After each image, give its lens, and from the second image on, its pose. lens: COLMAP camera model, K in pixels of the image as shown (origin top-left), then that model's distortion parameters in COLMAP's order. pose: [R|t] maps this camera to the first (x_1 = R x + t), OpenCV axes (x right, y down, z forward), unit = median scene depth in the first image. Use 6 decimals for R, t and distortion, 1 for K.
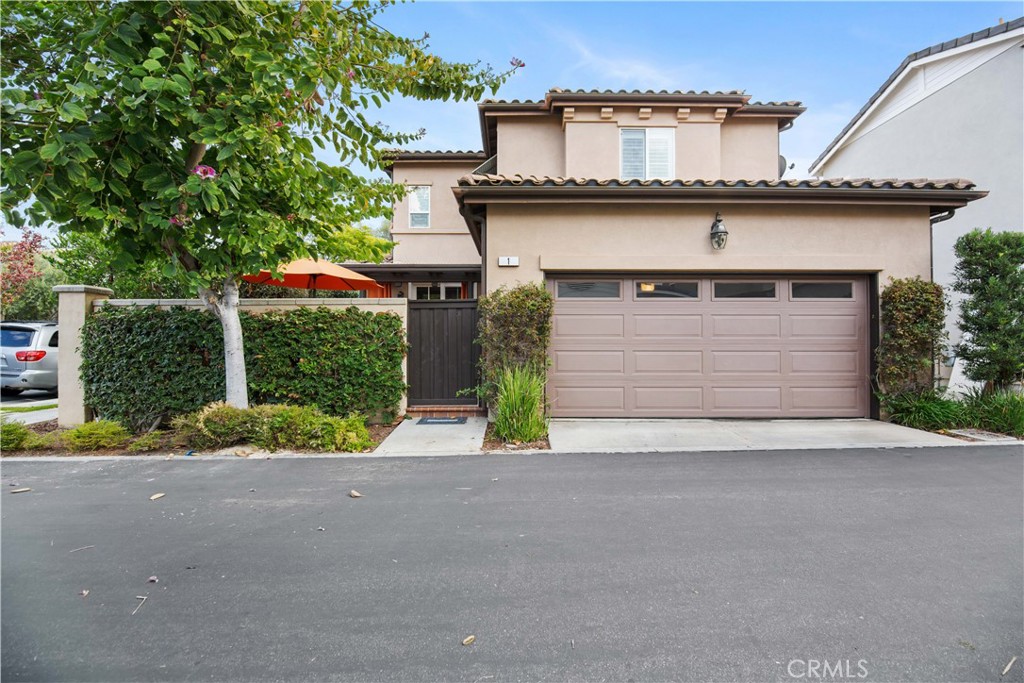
lens RADIAL K [[463.6, 0, 515.7], [0, 463.6, 344.0], [0, 0, 1]] dist [-0.001546, -0.002677]
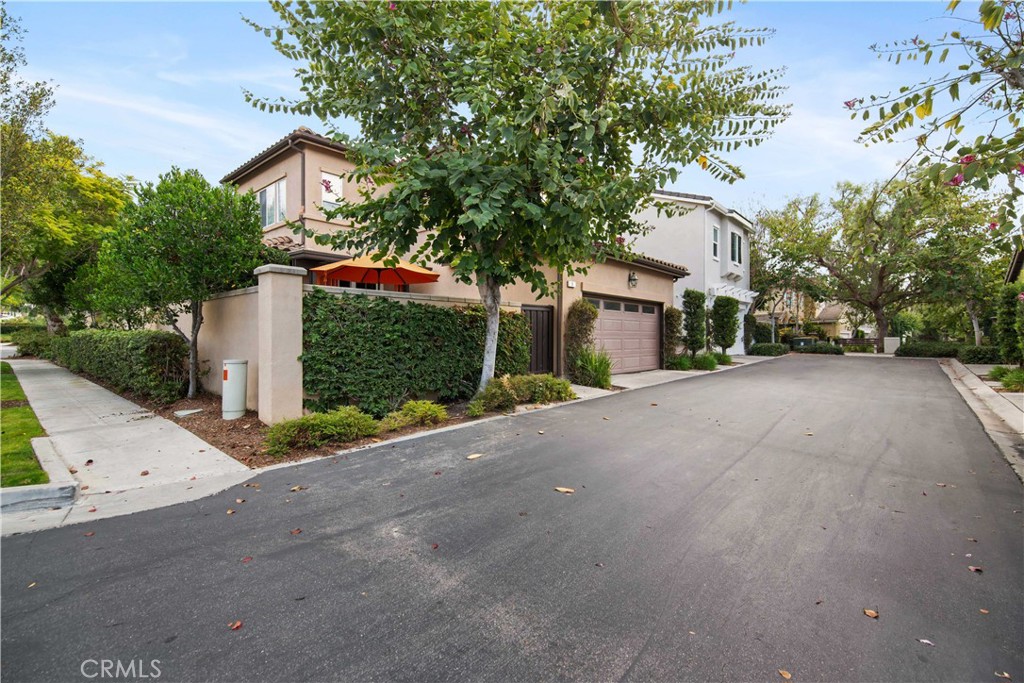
lens RADIAL K [[463.6, 0, 513.3], [0, 463.6, 338.5], [0, 0, 1]] dist [-0.001546, -0.002677]
pose [[0.668863, -0.000407, 0.743386, -1.379835], [-0.012538, 0.999851, 0.011828, -0.001580], [-0.743280, -0.017232, 0.668758, 0.042479]]
